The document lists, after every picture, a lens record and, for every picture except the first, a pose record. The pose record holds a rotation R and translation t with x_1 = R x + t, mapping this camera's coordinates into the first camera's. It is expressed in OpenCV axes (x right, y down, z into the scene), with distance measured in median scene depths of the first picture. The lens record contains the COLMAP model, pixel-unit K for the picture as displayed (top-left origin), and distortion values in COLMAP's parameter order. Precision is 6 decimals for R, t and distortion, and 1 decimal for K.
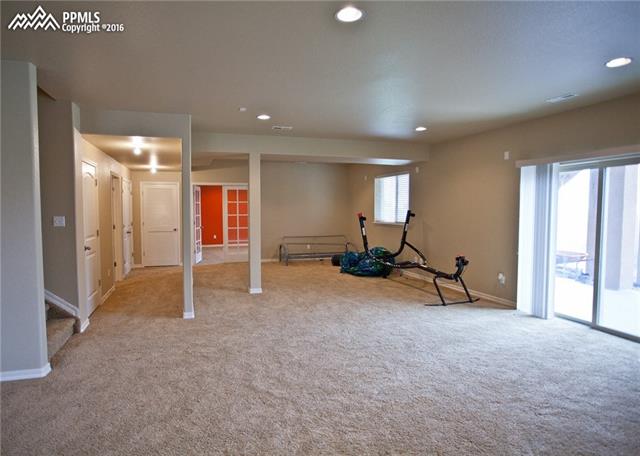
lens RADIAL K [[369.4, 0, 320.0], [0, 369.4, 228.0], [0, 0, 1]] dist [-0.002645, -0.000562]
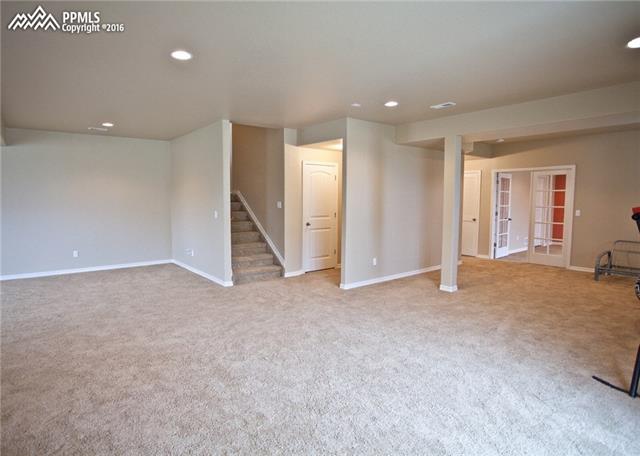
lens RADIAL K [[375.7, 0, 320.0], [0, 375.7, 228.0], [0, 0, 1]] dist [0.001176, 0.000304]
pose [[0.347475, 0.080988, -0.934185, 0.679642], [-0.056966, 0.996246, 0.065179, -0.025486], [0.935957, 0.030569, 0.350784, 0.439854]]
